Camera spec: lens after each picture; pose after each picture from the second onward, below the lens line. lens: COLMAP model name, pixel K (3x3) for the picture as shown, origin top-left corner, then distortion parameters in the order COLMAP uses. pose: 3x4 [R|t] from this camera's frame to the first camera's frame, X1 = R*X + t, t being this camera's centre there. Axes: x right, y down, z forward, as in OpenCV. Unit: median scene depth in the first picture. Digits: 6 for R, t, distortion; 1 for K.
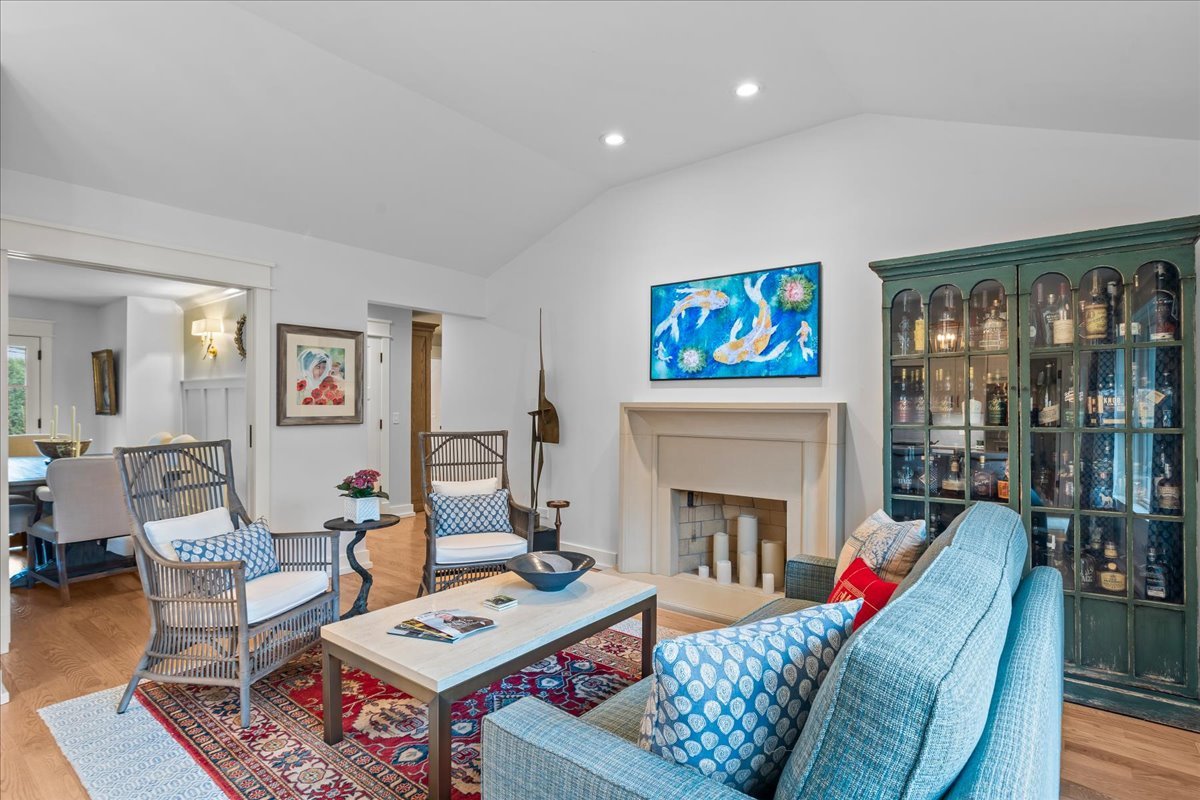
lens RADIAL K [[622.7, 0, 599.9], [0, 622.7, 404.9], [0, 0, 1]] dist [0.000535, 0.000660]
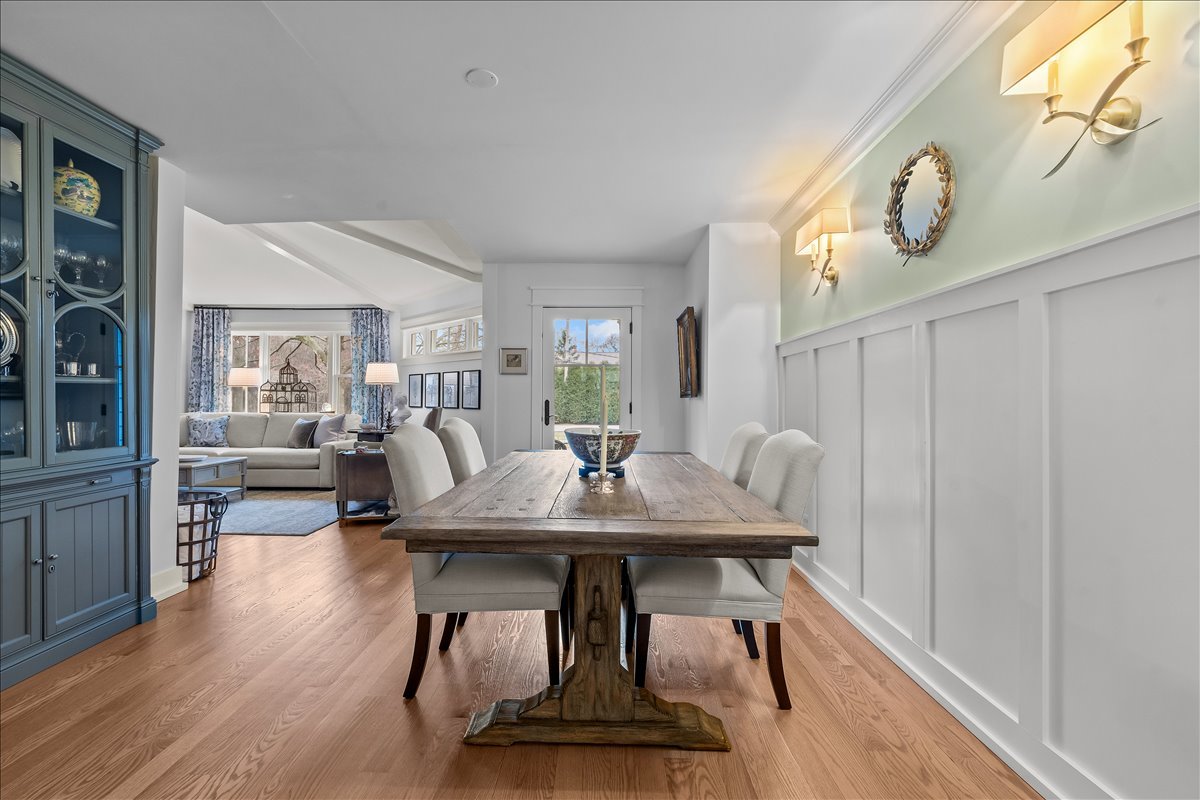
lens RADIAL K [[533.8, 0, 596.0], [0, 533.8, 404.8], [0, 0, 1]] dist [-0.000055, -0.000244]
pose [[0.619604, 0.004018, -0.784904, -0.364163], [-0.000746, 0.999989, 0.004531, 0.023013], [0.784914, -0.002222, 0.619600, 0.524681]]
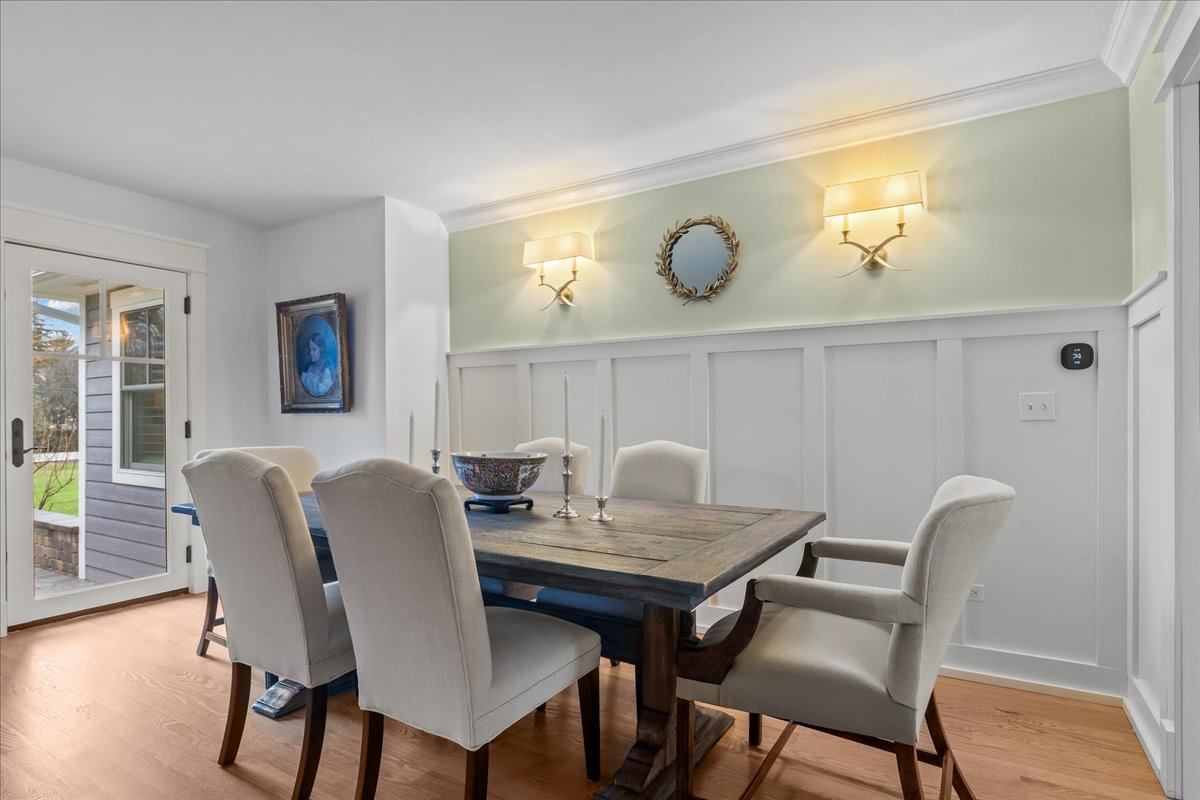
lens RADIAL K [[622.7, 0, 599.9], [0, 622.7, 404.9], [0, 0, 1]] dist [0.000535, 0.000660]
pose [[0.989809, -0.008300, 0.142160, -0.638393], [0.009952, 0.999891, -0.010914, 0.018442], [-0.142054, 0.012218, 0.989784, 0.418667]]
